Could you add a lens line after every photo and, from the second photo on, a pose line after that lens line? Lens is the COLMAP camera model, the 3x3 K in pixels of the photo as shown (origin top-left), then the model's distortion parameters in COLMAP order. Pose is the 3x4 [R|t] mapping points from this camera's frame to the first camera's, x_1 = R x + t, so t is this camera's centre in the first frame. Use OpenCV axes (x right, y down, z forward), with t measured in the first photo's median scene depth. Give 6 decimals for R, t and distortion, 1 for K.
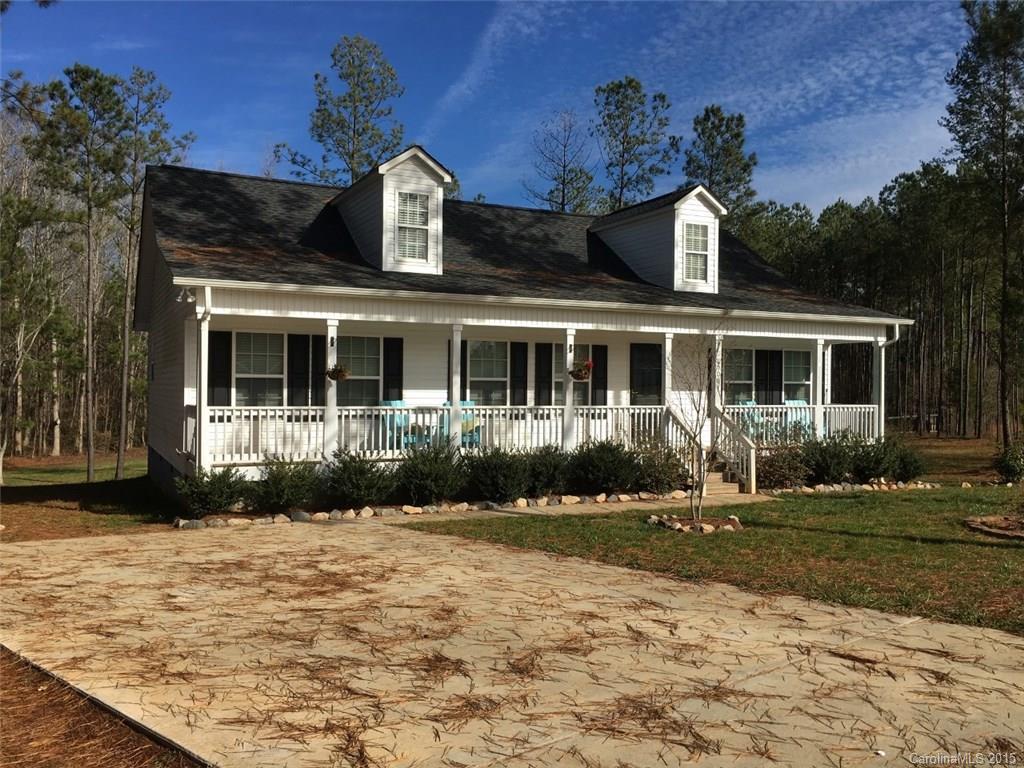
lens RADIAL K [[863.9, 0, 513.3], [0, 863.9, 383.5], [0, 0, 1]] dist [0.034092, -0.049001]
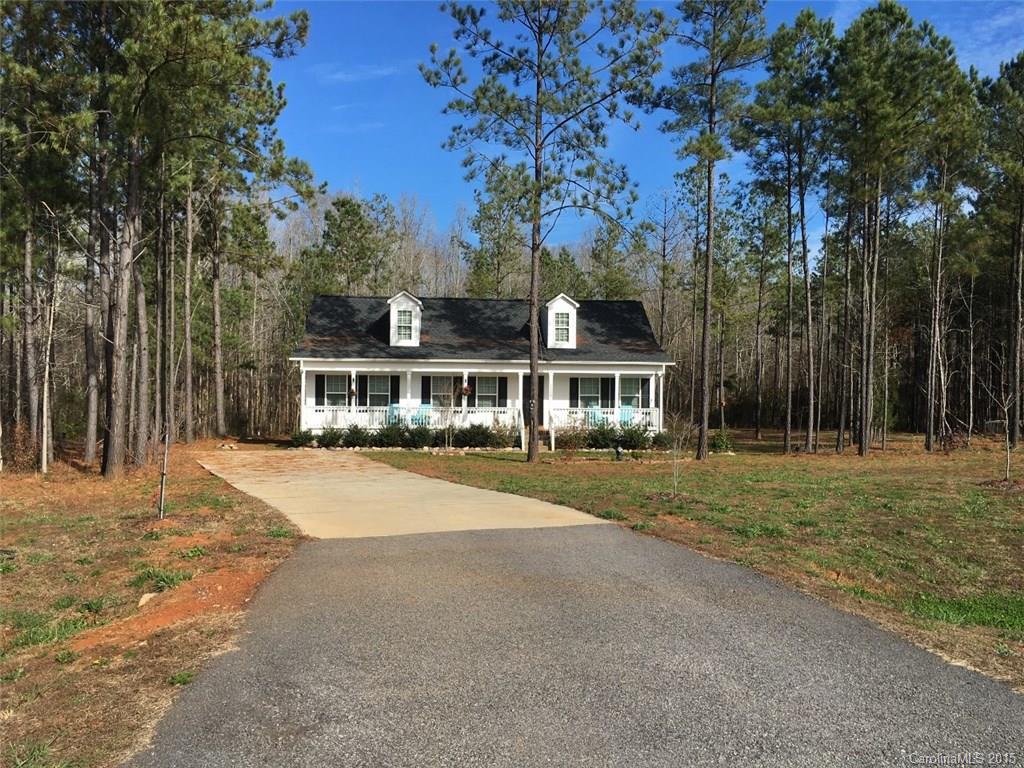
lens RADIAL K [[863.9, 0, 510.9], [0, 863.9, 385.6], [0, 0, 1]] dist [0.034092, -0.049001]
pose [[0.928083, 0.002886, -0.372363, 0.968544], [-0.001148, 0.999987, 0.004890, -0.038329], [0.372372, -0.004111, 0.928074, -0.959539]]
